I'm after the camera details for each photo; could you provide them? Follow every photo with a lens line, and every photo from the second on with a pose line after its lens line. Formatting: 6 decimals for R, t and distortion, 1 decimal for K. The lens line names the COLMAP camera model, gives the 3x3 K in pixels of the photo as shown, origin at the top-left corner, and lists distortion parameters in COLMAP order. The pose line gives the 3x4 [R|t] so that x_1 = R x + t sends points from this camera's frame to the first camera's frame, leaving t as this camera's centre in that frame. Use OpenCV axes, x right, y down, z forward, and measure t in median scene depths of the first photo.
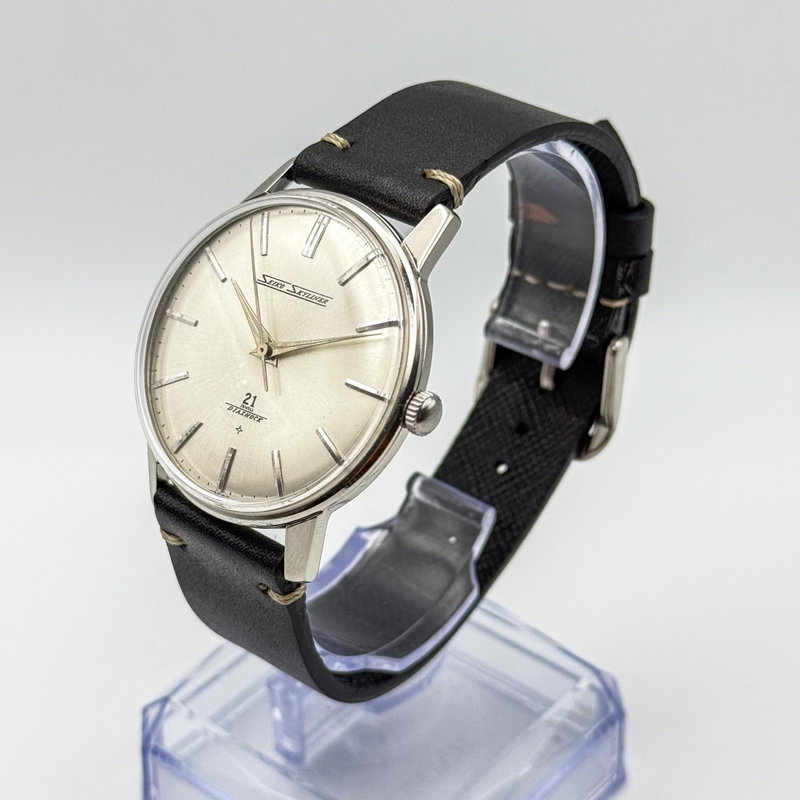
lens RADIAL K [[1983.3, 0, 400.0], [0, 1983.3, 400.0], [0, 0, 1]] dist [0.218926, -0.163763]
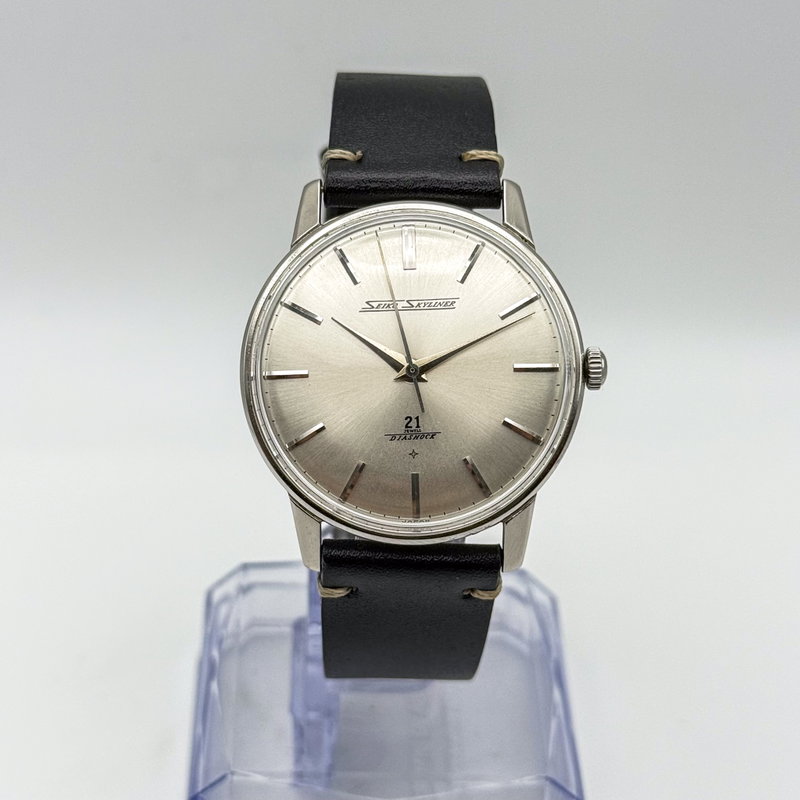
lens RADIAL K [[1983.3, 0, 400.0], [0, 1983.3, 400.0], [0, 0, 1]] dist [0.218926, -0.163763]
pose [[0.756524, -0.349123, 0.552977, -0.605732], [0.323839, 0.934618, 0.147032, -0.153621], [-0.568155, 0.067843, 0.820121, 0.177155]]
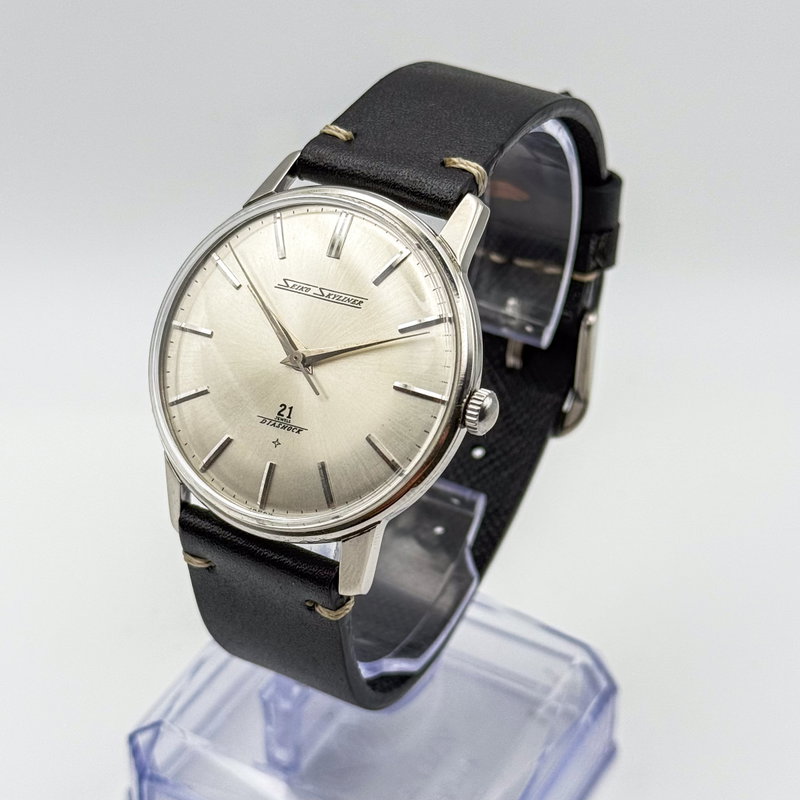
lens RADIAL K [[1983.3, 0, 400.0], [0, 1983.3, 400.0], [0, 0, 1]] dist [0.218926, -0.163763]
pose [[0.982469, -0.082256, 0.167295, -0.174208], [0.077781, 0.996420, 0.033137, -0.031539], [-0.169422, -0.019543, 0.985350, 0.047437]]
